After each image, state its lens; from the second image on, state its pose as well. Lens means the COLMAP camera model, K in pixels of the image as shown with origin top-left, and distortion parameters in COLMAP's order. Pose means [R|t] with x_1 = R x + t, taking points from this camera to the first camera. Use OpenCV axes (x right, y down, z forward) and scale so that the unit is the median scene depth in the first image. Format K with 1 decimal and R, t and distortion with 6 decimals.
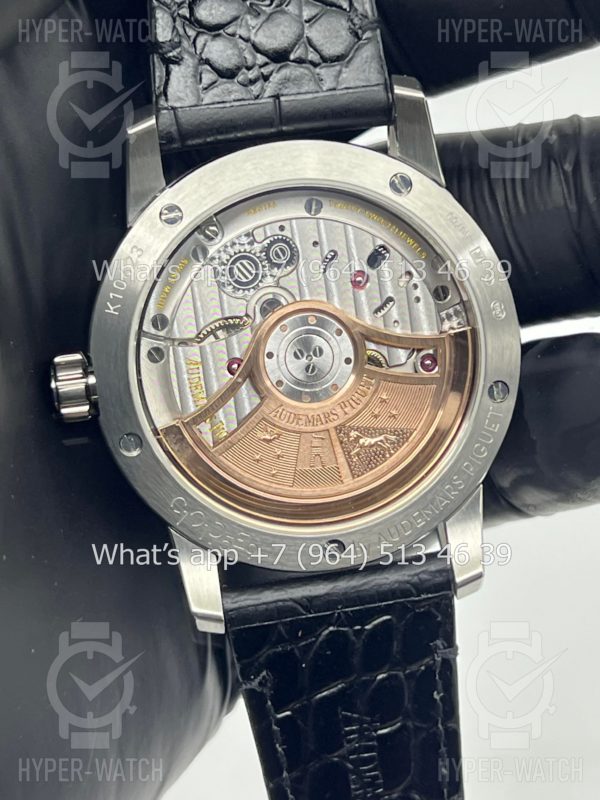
lens RADIAL K [[1860.3, 0, 299.8], [0, 1860.3, 400.6], [0, 0, 1]] dist [0.254038, 0.000000]
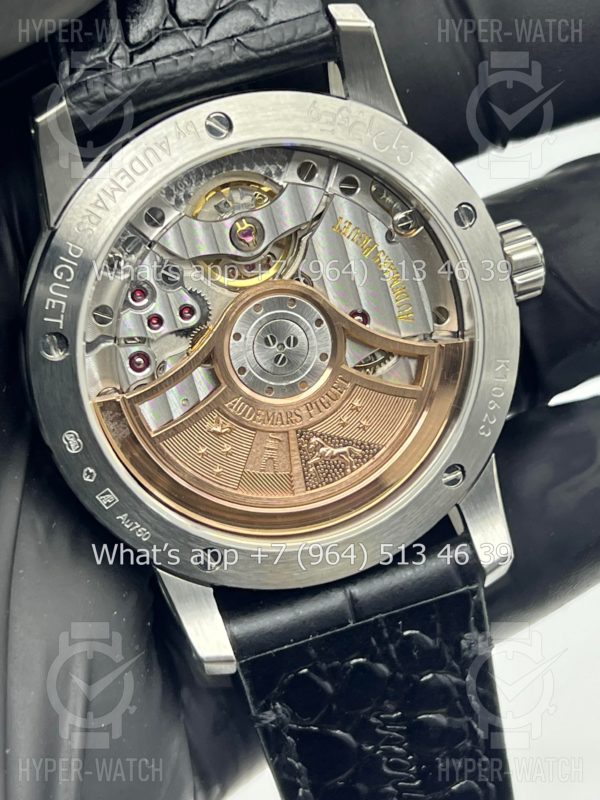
lens RADIAL K [[1860.3, 0, 300.4], [0, 1860.3, 399.4], [0, 0, 1]] dist [0.254038, 0.000000]
pose [[0.985190, 0.162271, 0.055393, -0.029269], [-0.163489, 0.986378, 0.018173, -0.015721], [-0.051689, -0.026960, 0.998299, 0.136562]]
